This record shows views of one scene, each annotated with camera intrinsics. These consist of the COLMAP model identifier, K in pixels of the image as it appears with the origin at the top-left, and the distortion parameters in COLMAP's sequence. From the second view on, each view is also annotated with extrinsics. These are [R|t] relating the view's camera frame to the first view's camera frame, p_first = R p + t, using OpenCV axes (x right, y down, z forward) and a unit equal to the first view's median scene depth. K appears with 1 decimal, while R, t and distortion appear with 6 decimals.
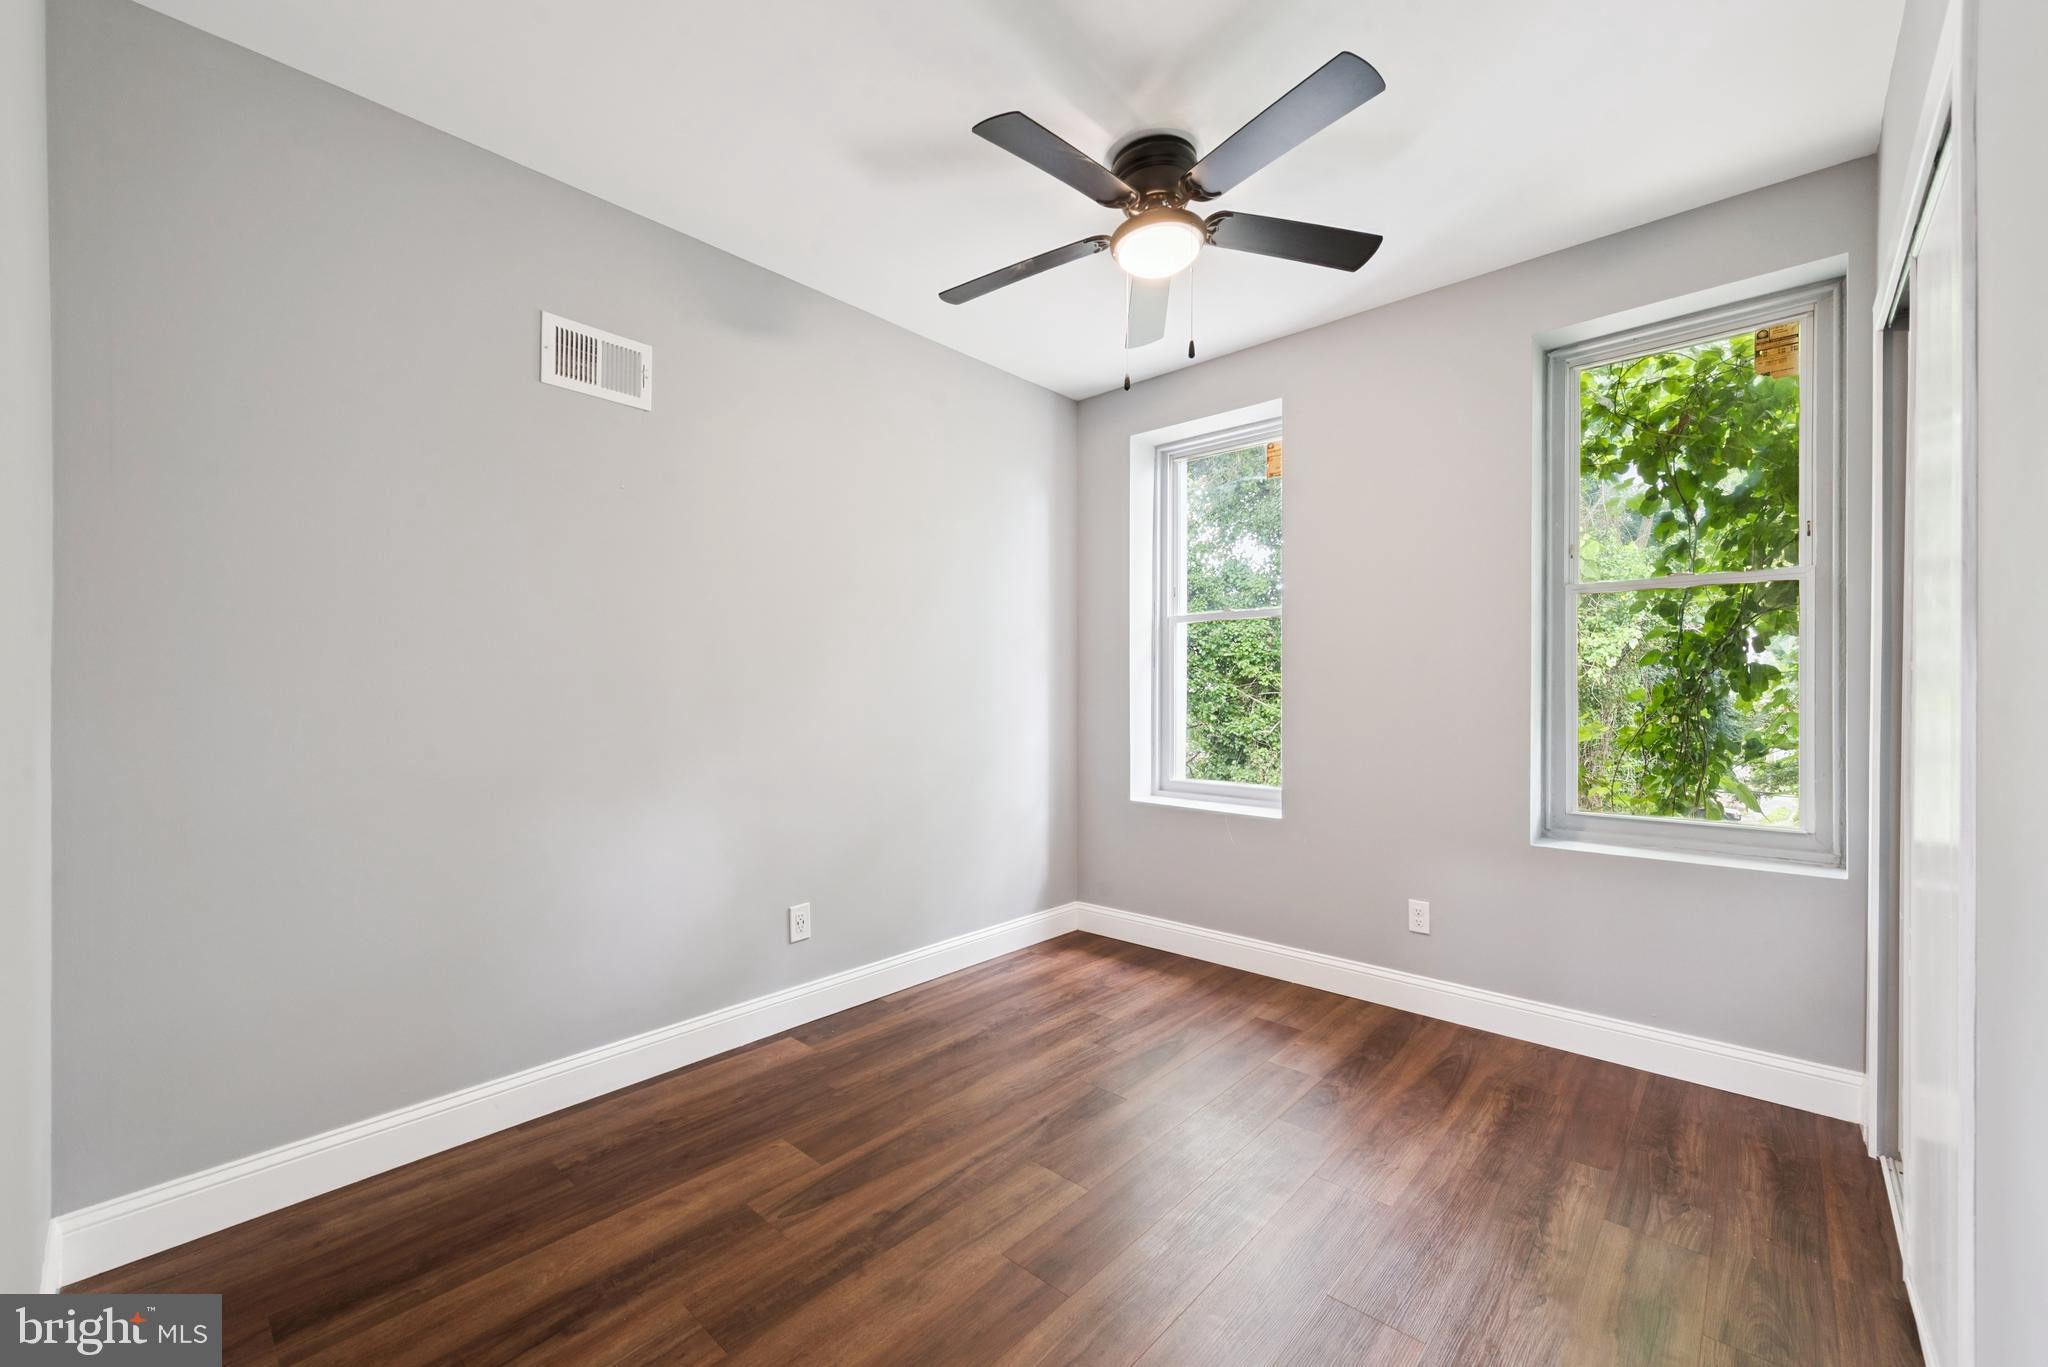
lens RADIAL K [[813.8, 0, 1027.8], [0, 813.8, 691.4], [0, 0, 1]] dist [0.001775, 0.000310]
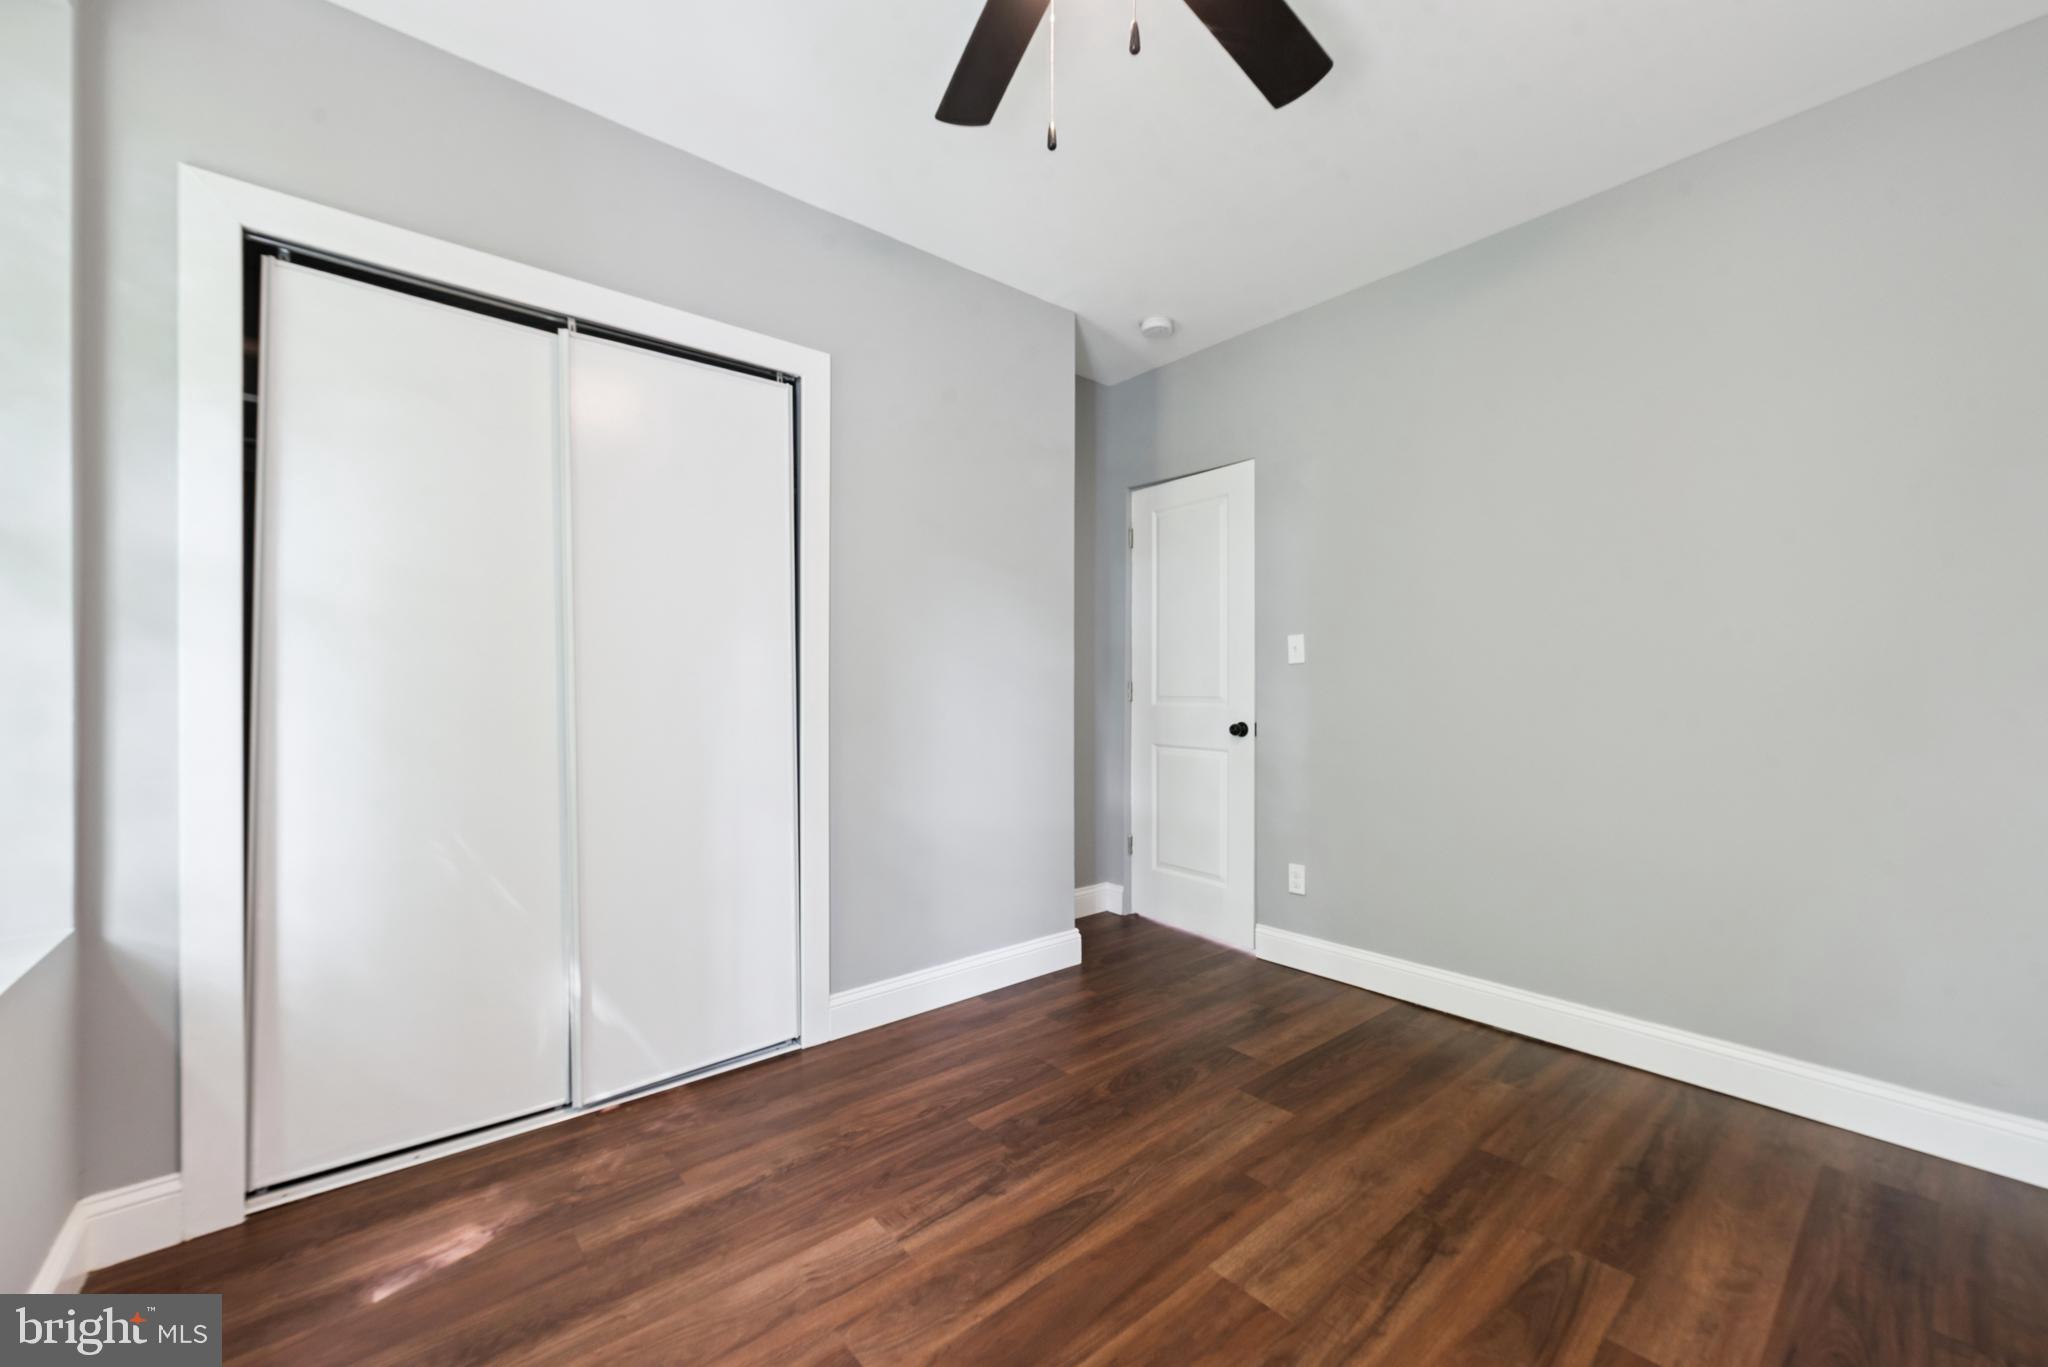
lens RADIAL K [[813.8, 0, 1027.8], [0, 813.8, 691.4], [0, 0, 1]] dist [0.001775, 0.000310]
pose [[-0.991354, 0.000769, 0.131215, 0.155393], [0.001100, 0.999996, 0.002447, 0.037360], [-0.131213, 0.002570, -0.991351, 1.934667]]
